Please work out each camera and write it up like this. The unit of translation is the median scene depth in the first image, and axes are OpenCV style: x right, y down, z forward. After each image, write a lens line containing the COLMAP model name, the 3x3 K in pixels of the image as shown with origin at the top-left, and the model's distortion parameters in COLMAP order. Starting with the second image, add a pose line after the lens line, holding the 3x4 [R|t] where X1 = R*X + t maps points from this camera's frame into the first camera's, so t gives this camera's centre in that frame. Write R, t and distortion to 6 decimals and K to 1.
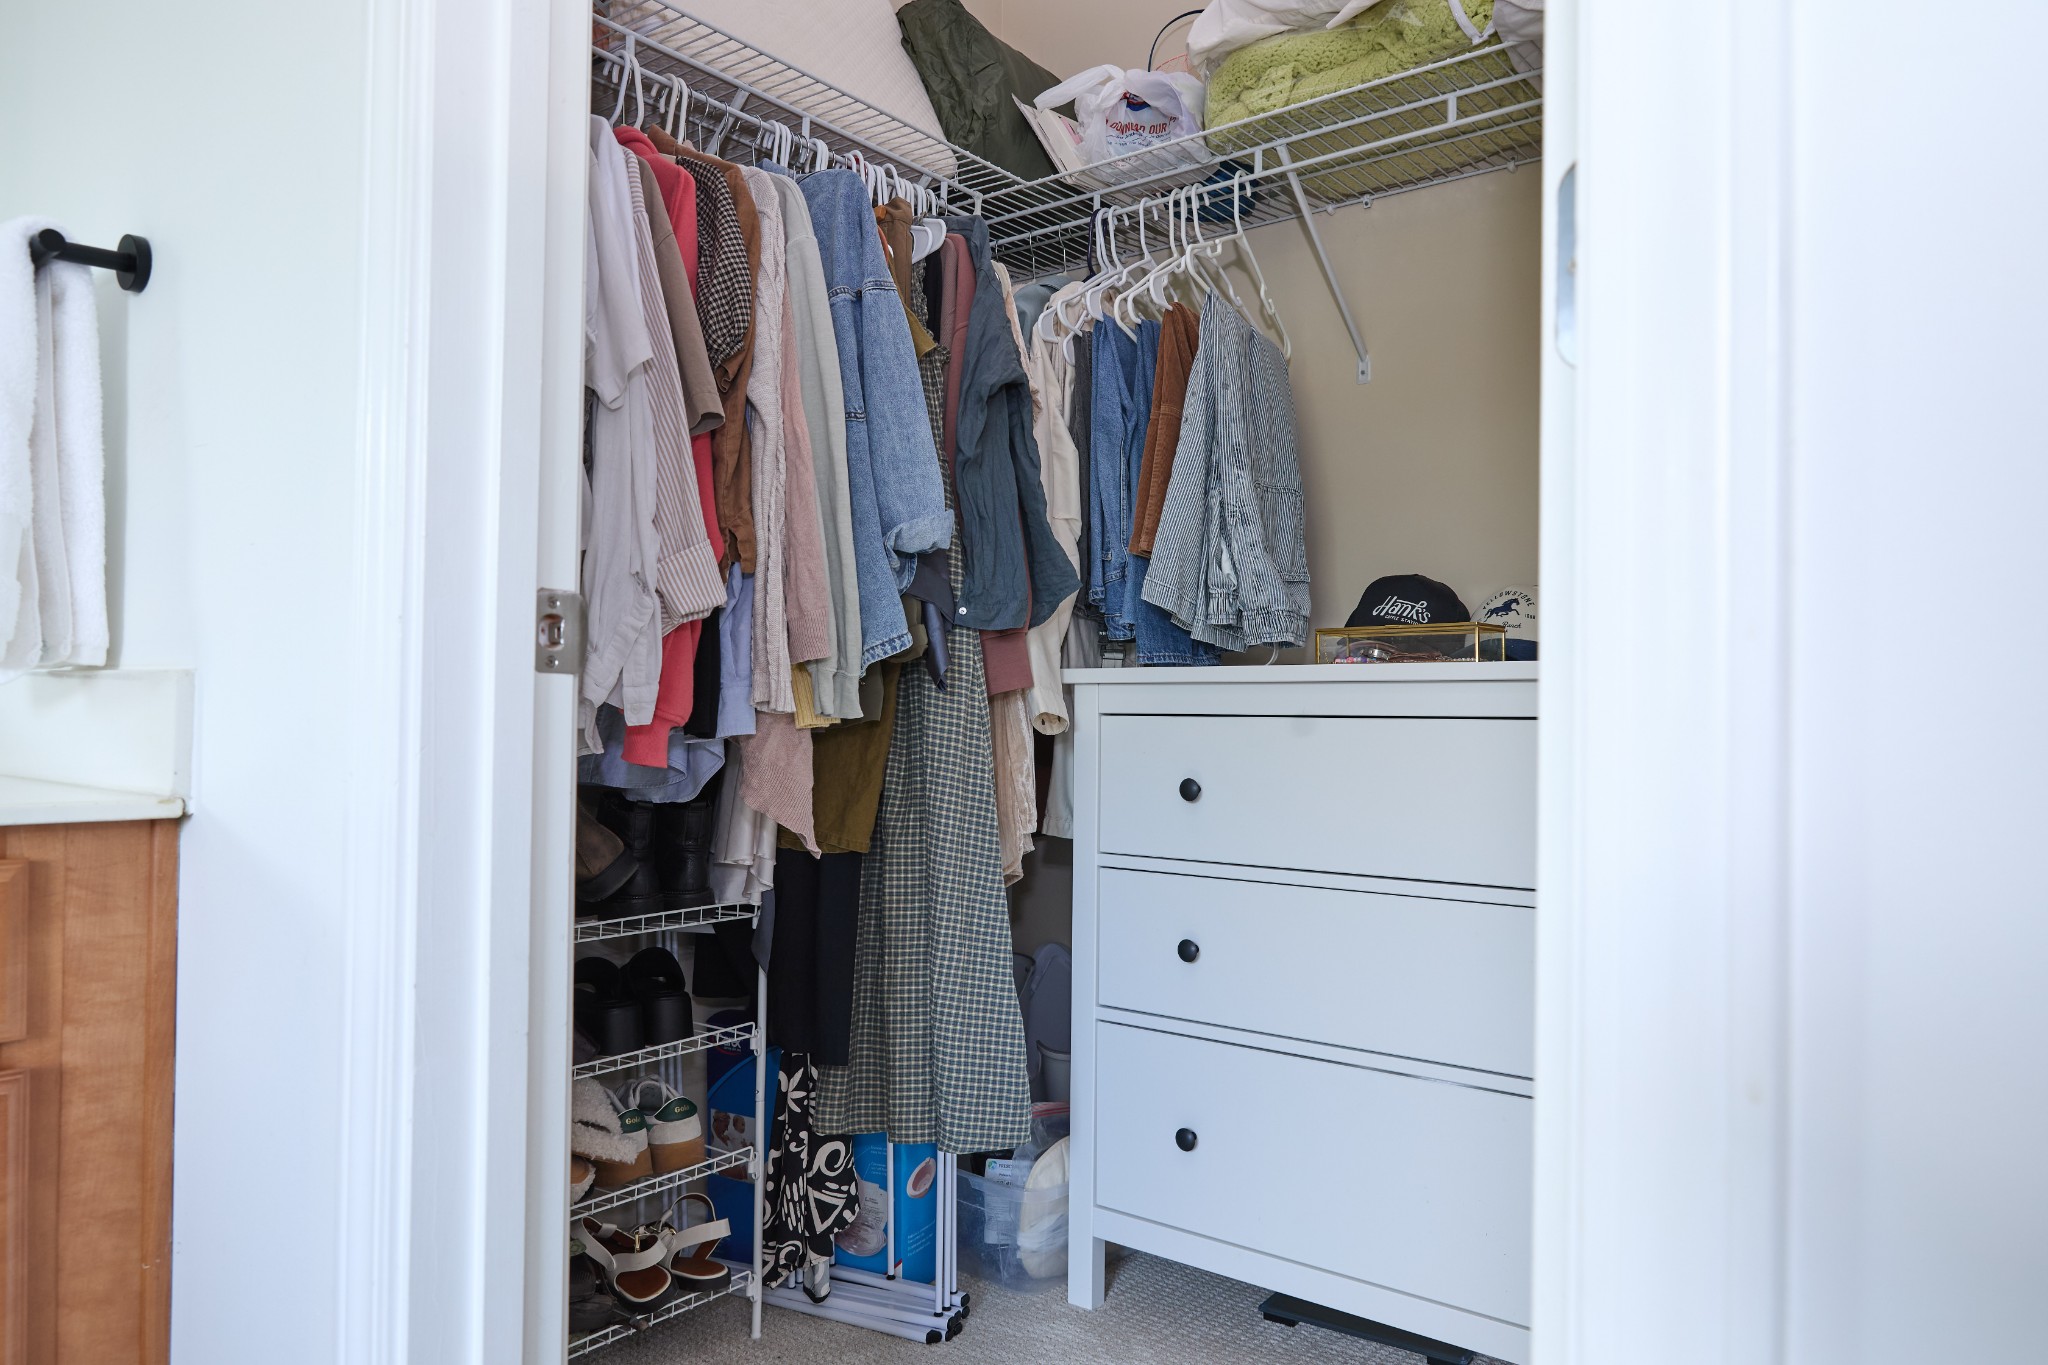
lens RADIAL K [[1401.6, 0, 973.4], [0, 1401.6, 702.7], [0, 0, 1]] dist [0.000612, 0.009094]
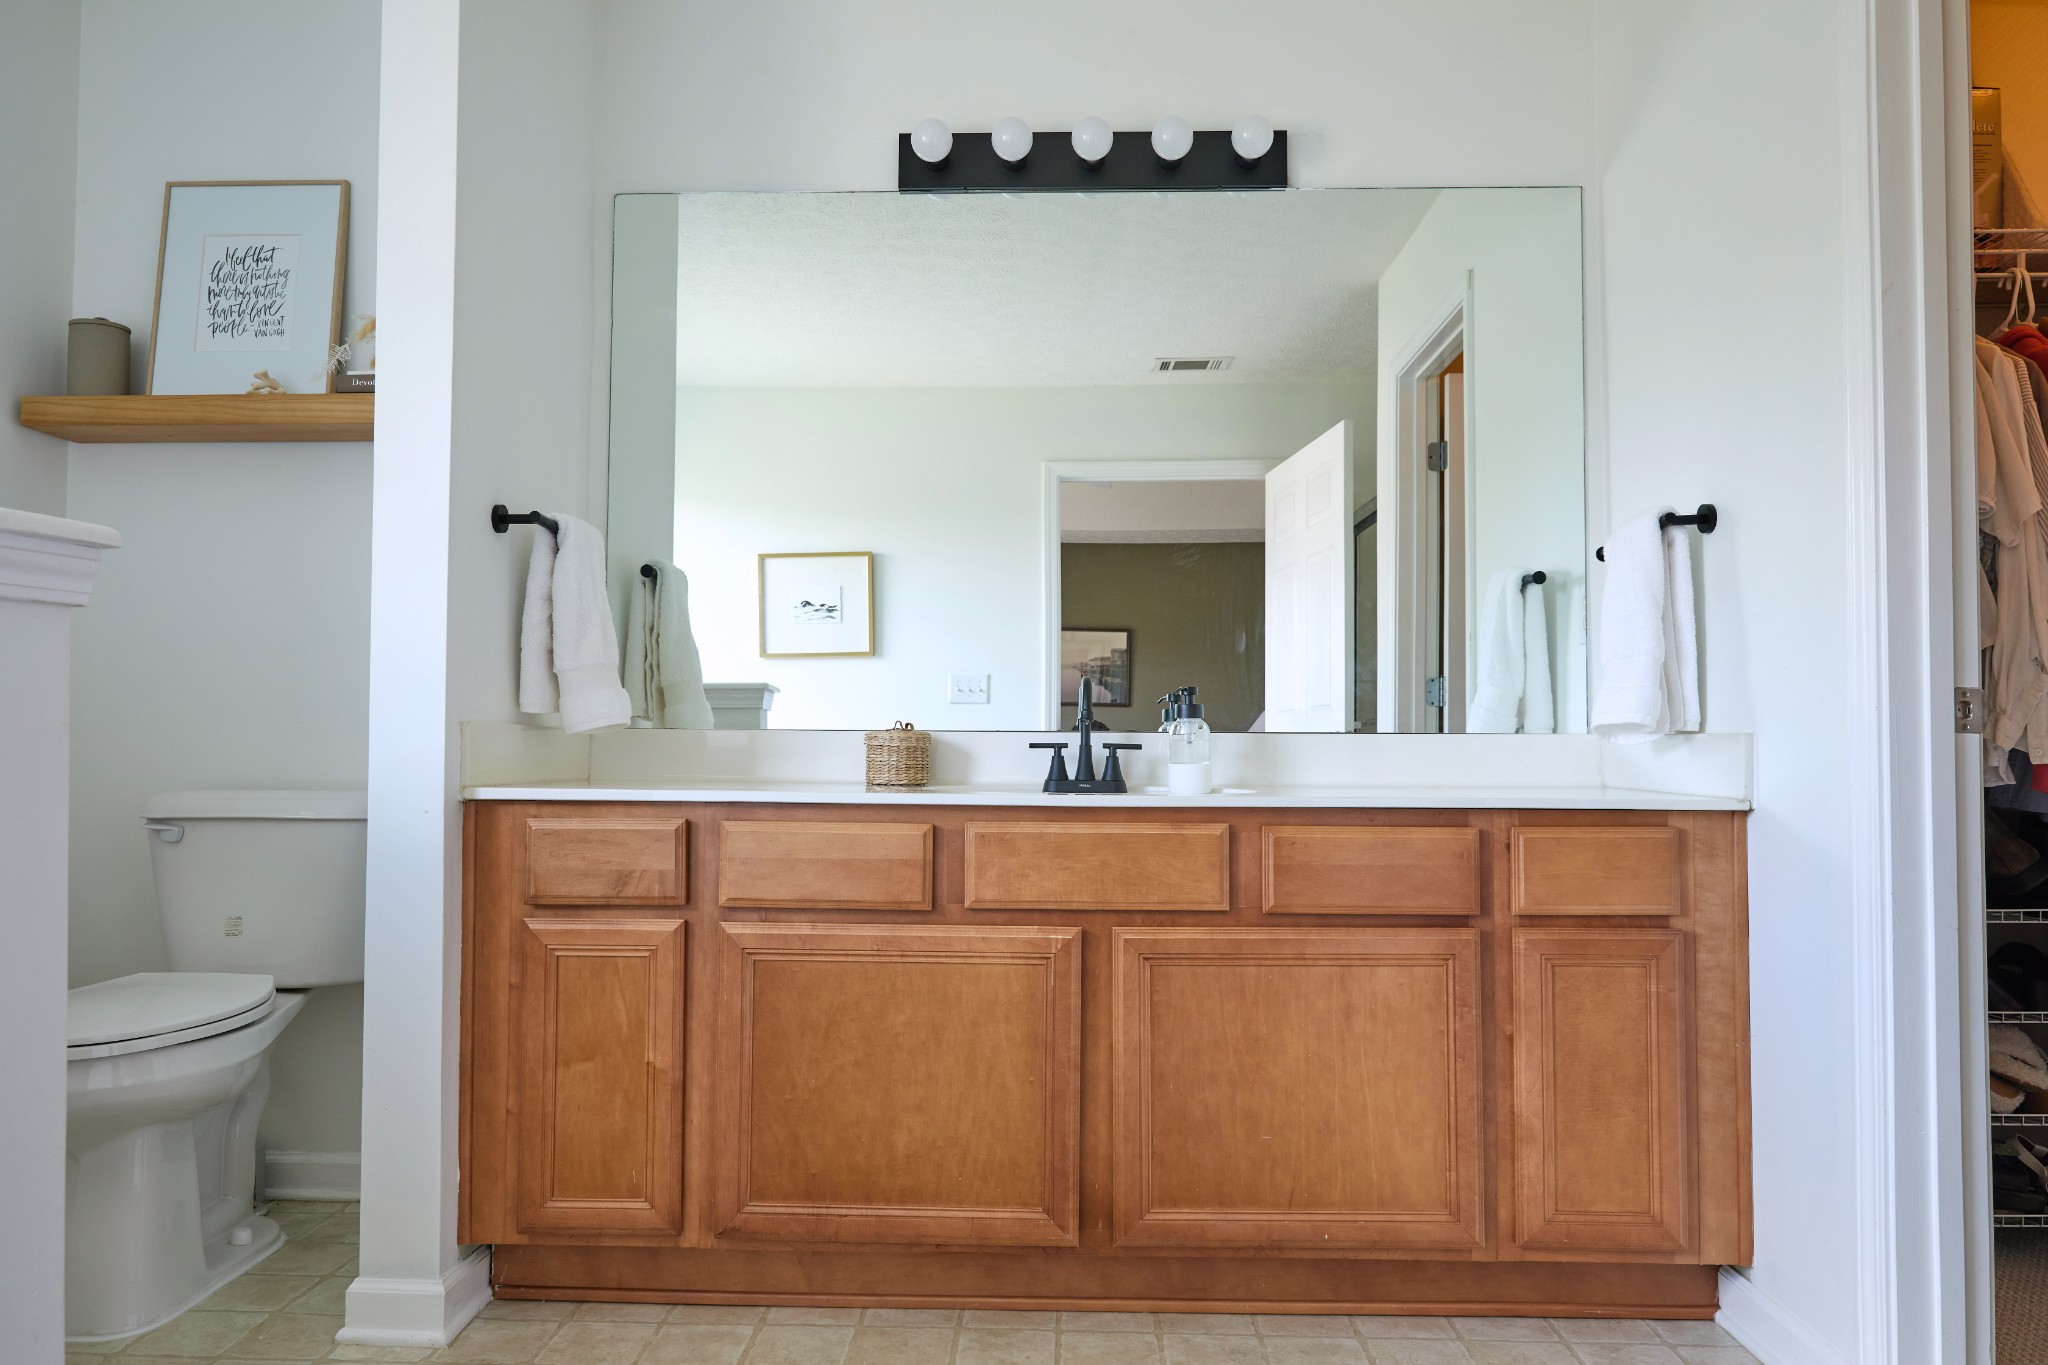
lens RADIAL K [[1407.4, 0, 1026.4], [0, 1407.4, 679.3], [0, 0, 1]] dist [0.000469, -0.002902]
pose [[0.625852, -0.043222, -0.778744, 0.319531], [0.007242, 0.998742, -0.049613, -0.009311], [0.779908, 0.025411, 0.625378, -0.965491]]
